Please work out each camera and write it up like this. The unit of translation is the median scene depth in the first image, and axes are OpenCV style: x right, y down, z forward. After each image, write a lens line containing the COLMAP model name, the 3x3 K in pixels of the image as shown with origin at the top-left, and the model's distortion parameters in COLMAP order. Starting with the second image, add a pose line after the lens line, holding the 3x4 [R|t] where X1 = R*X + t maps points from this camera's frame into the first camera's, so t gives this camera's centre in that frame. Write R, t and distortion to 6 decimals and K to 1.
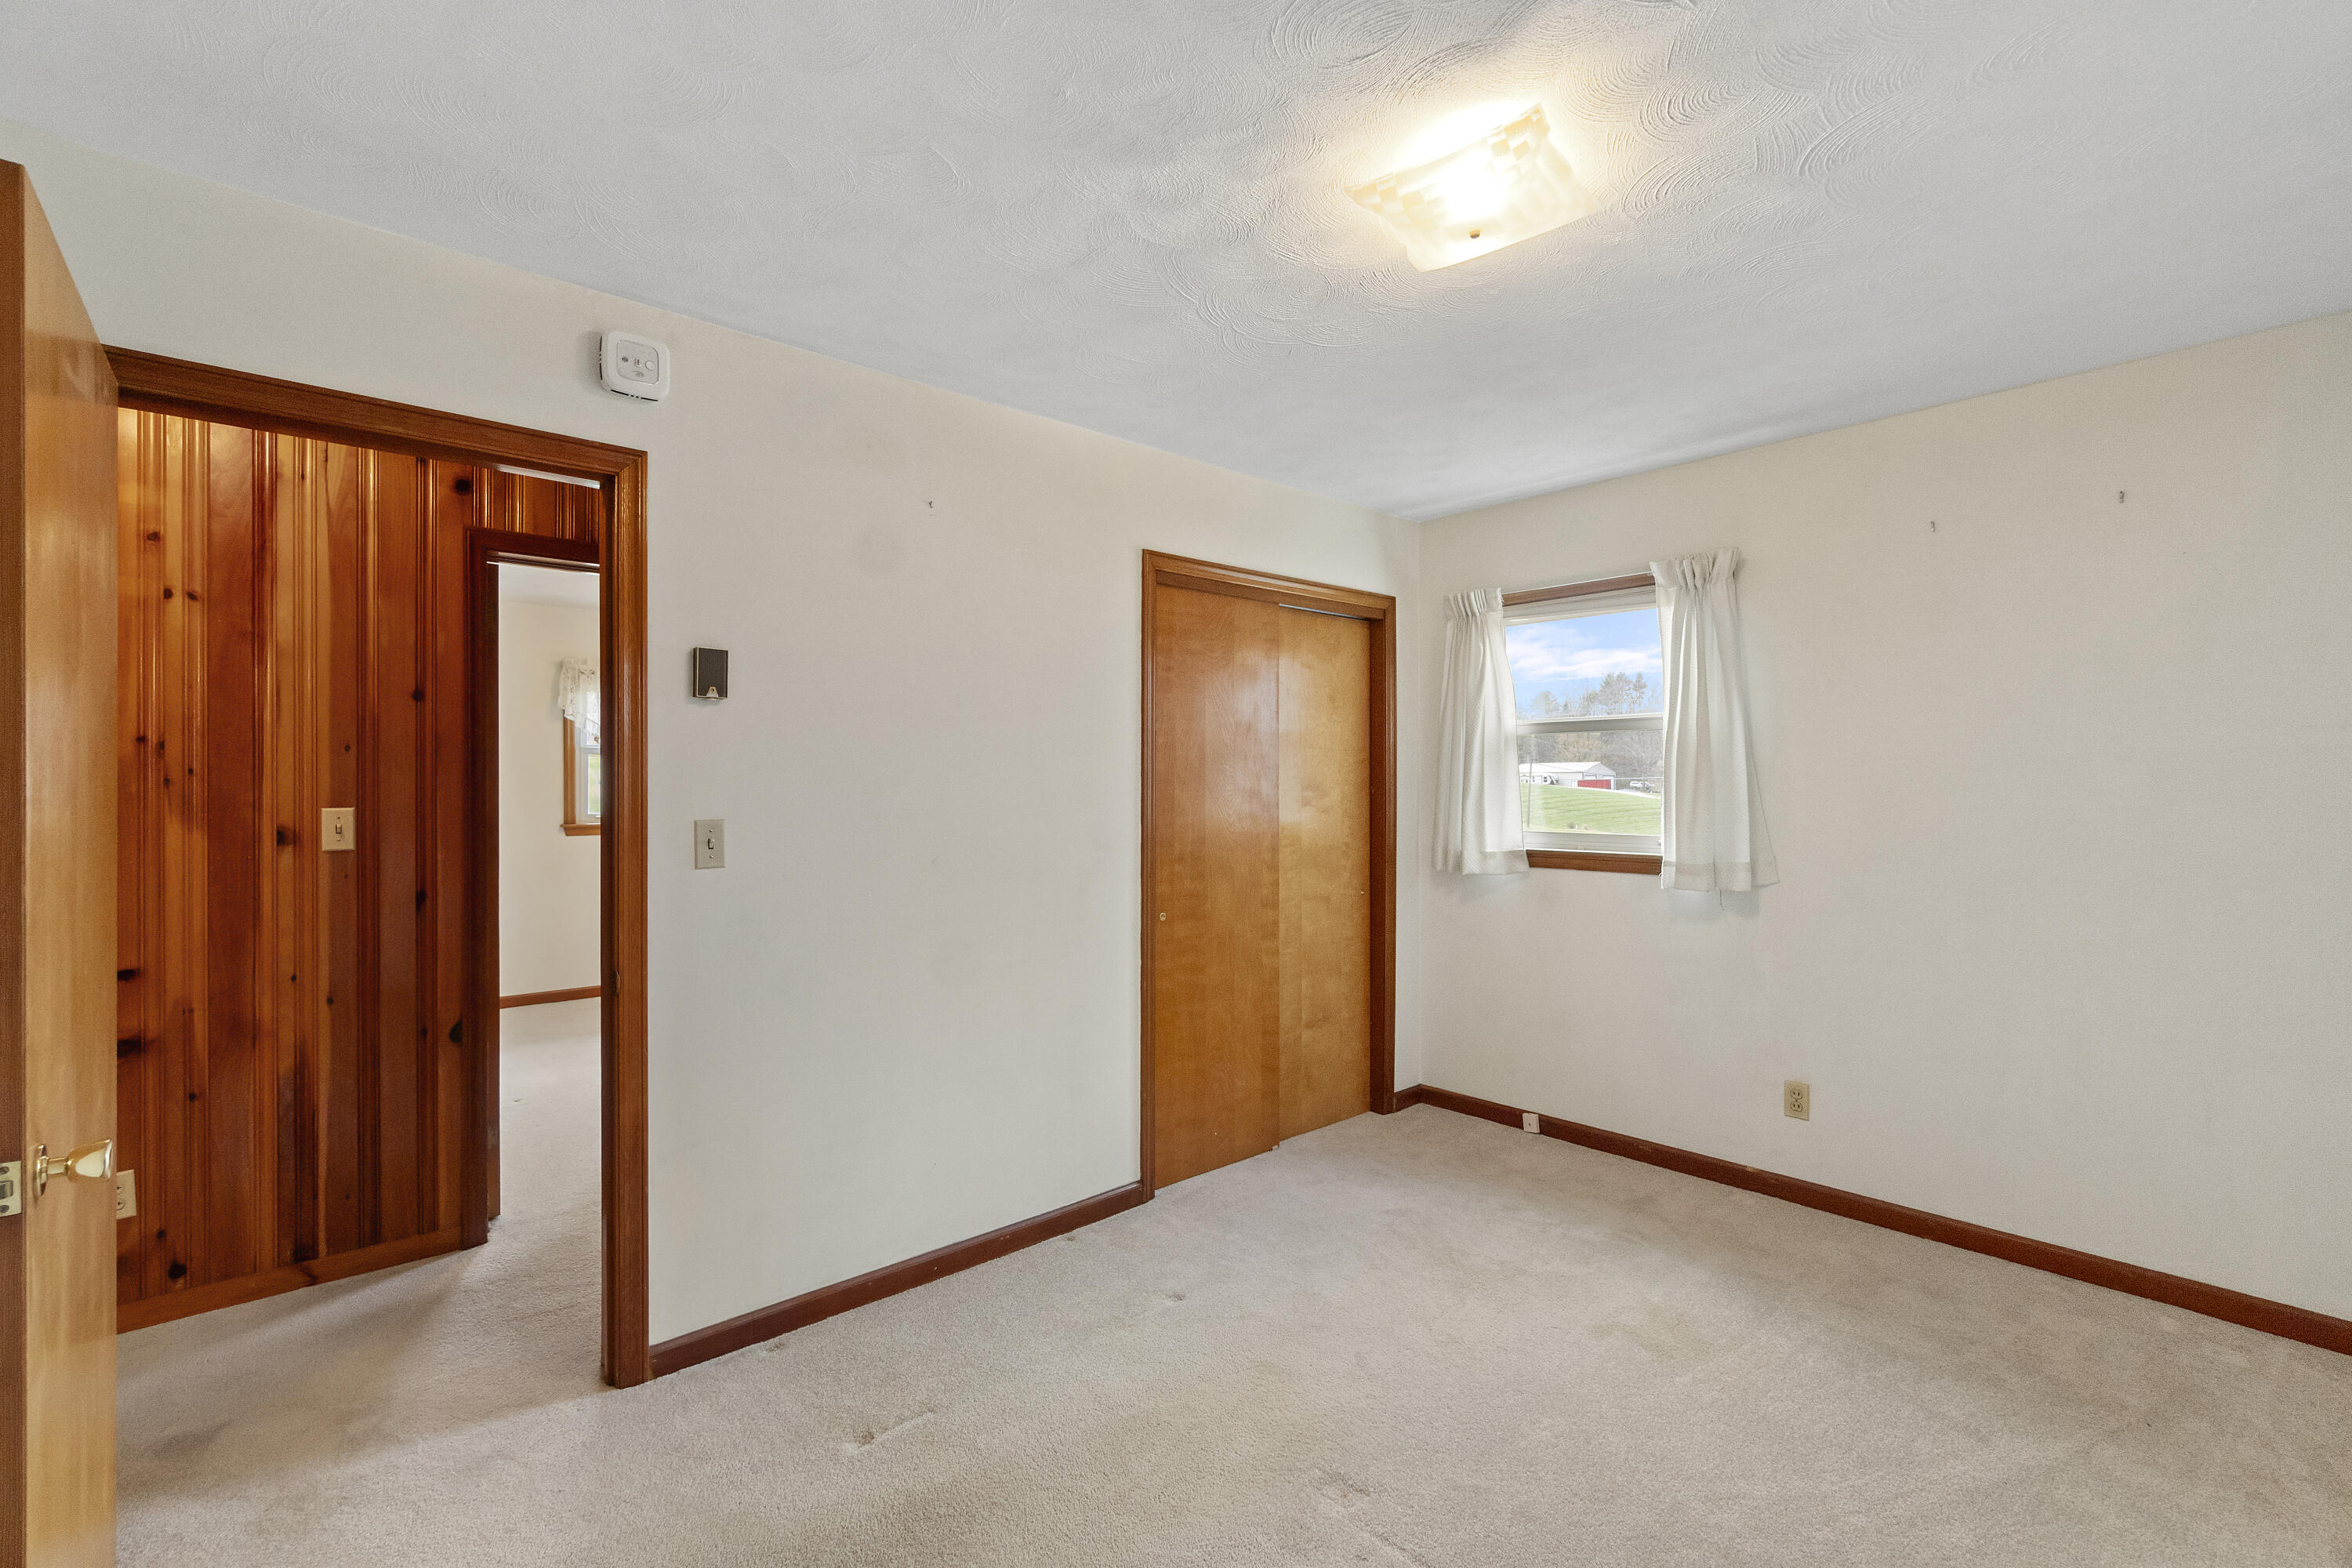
lens RADIAL K [[1021.9, 0, 1173.8], [0, 1021.9, 767.2], [0, 0, 1]] dist [-0.001422, -0.000885]
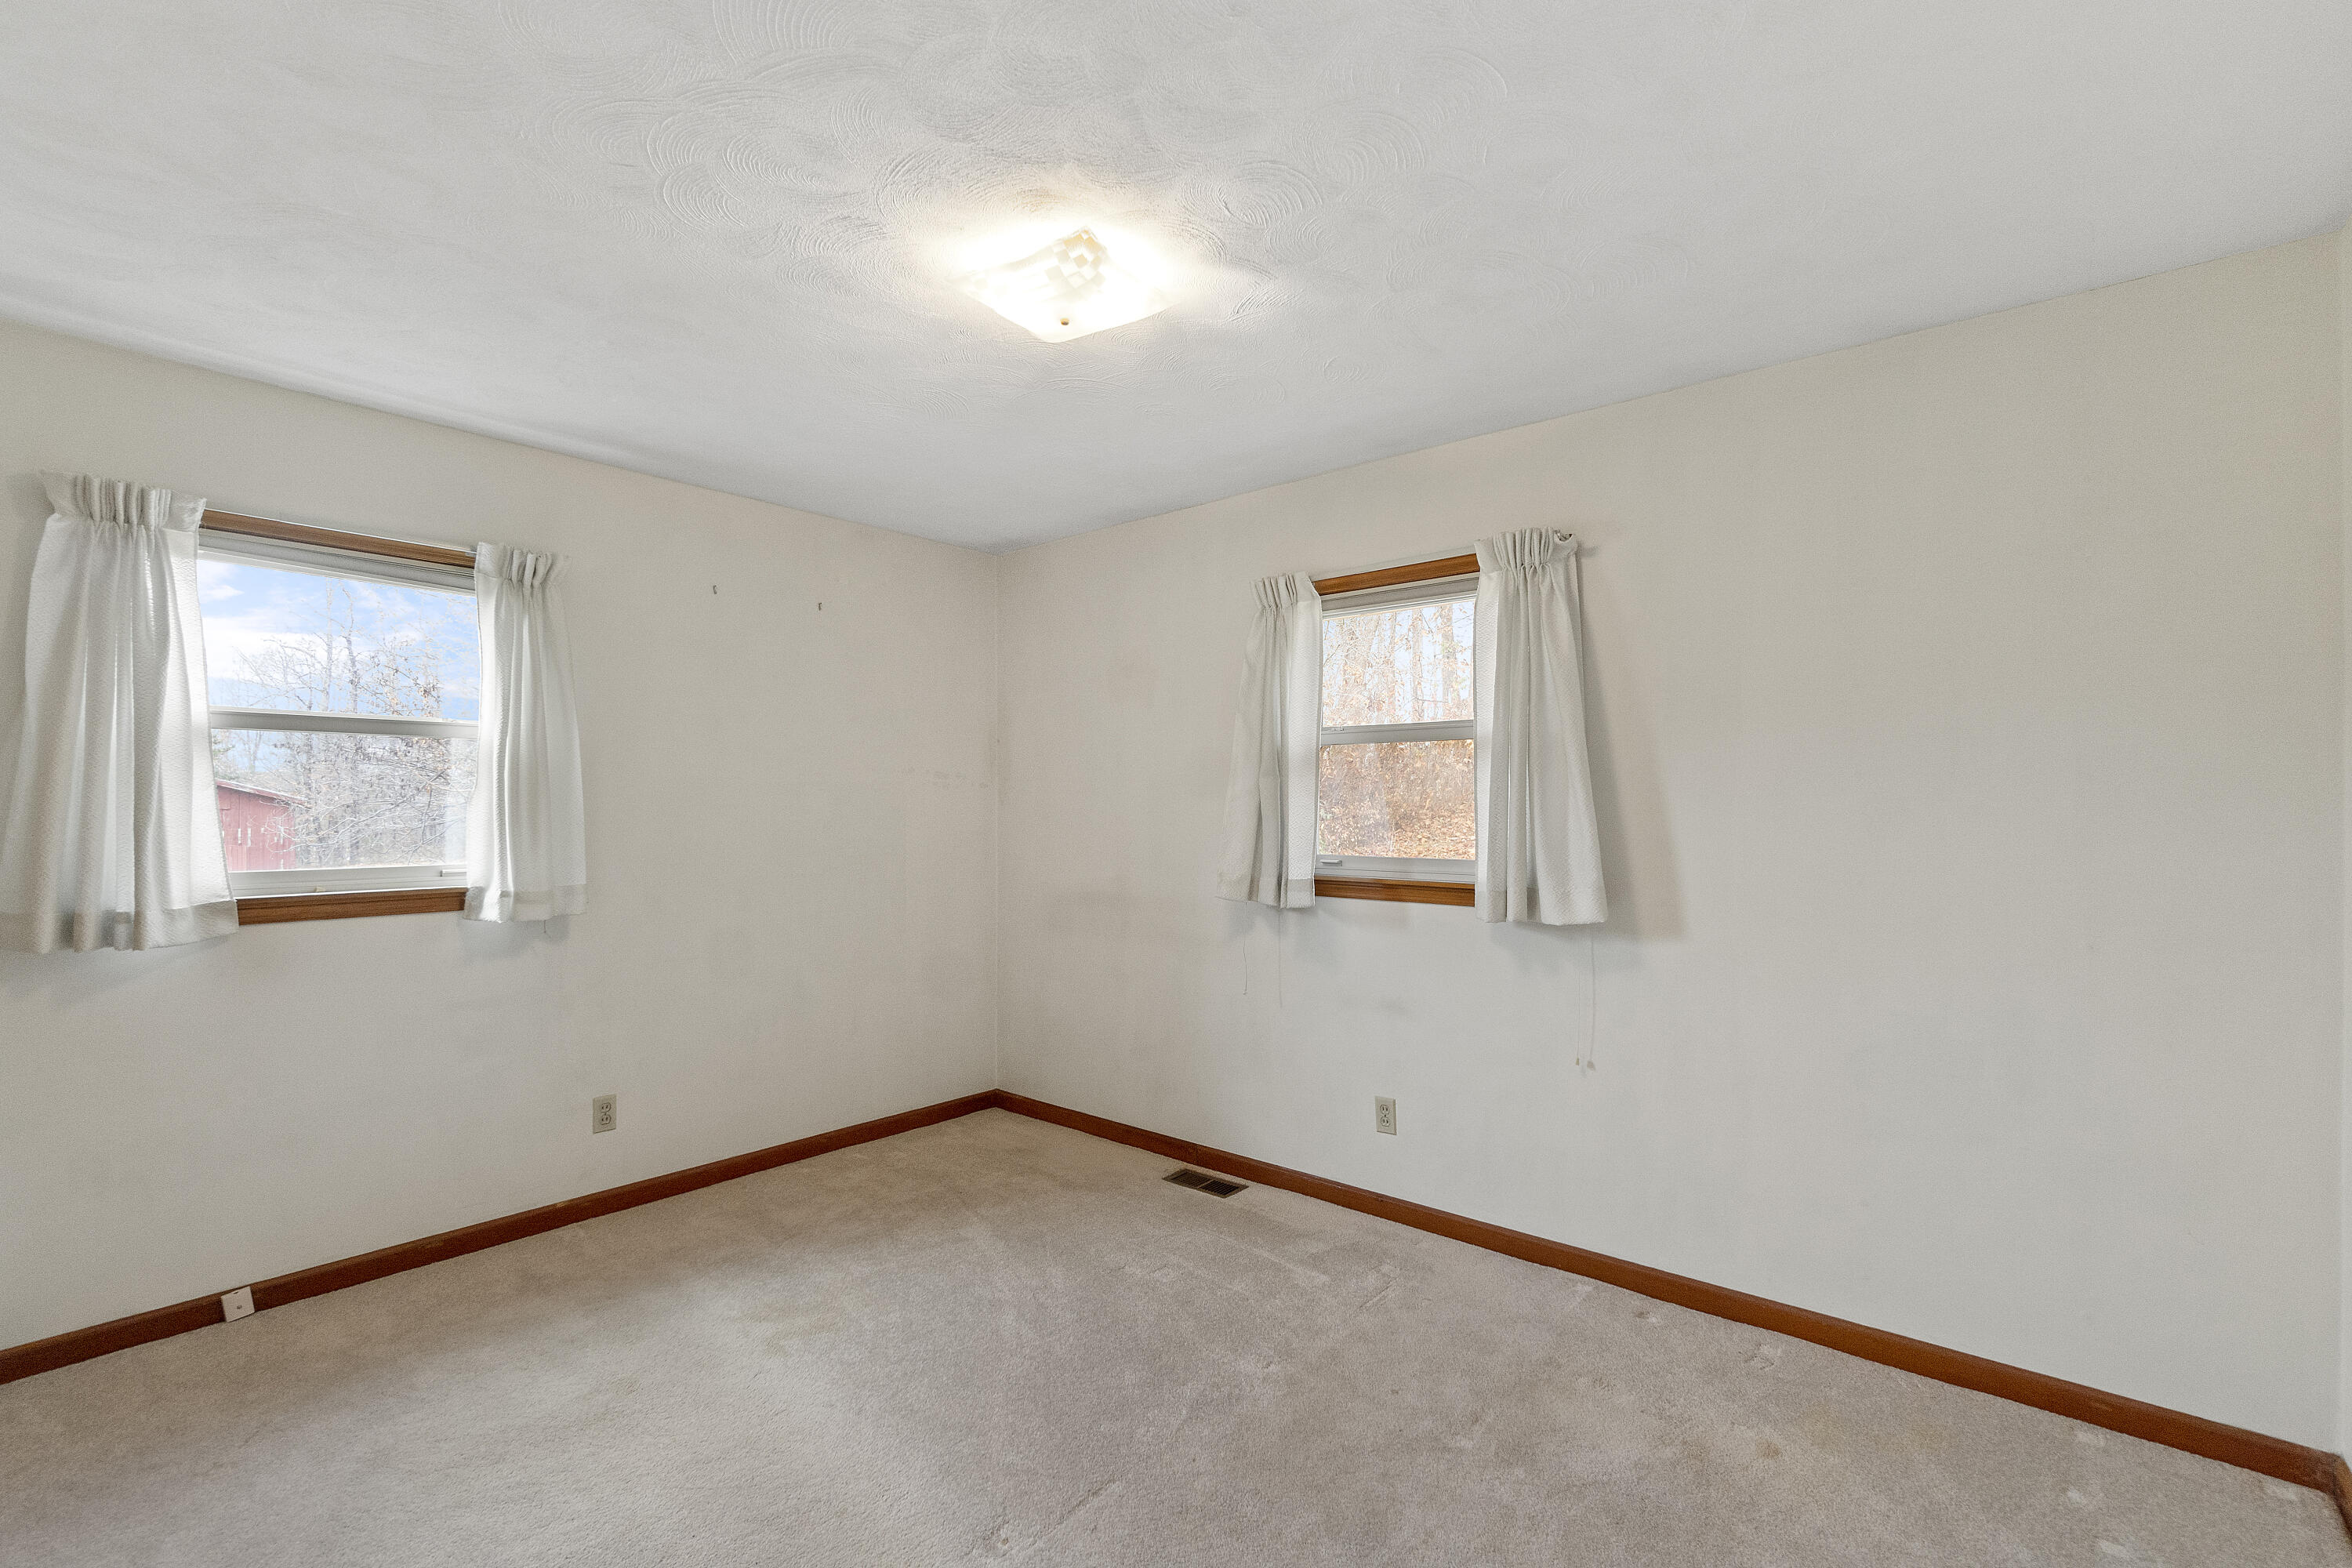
lens RADIAL K [[1030.4, 0, 1176.0], [0, 1030.4, 784.0], [0, 0, 1]] dist [-0.000552, -0.000184]
pose [[-0.131884, 0.020920, 0.991044, -0.470279], [-0.020264, 0.999511, -0.023795, 0.009354], [-0.991058, -0.023221, -0.131396, 0.550630]]
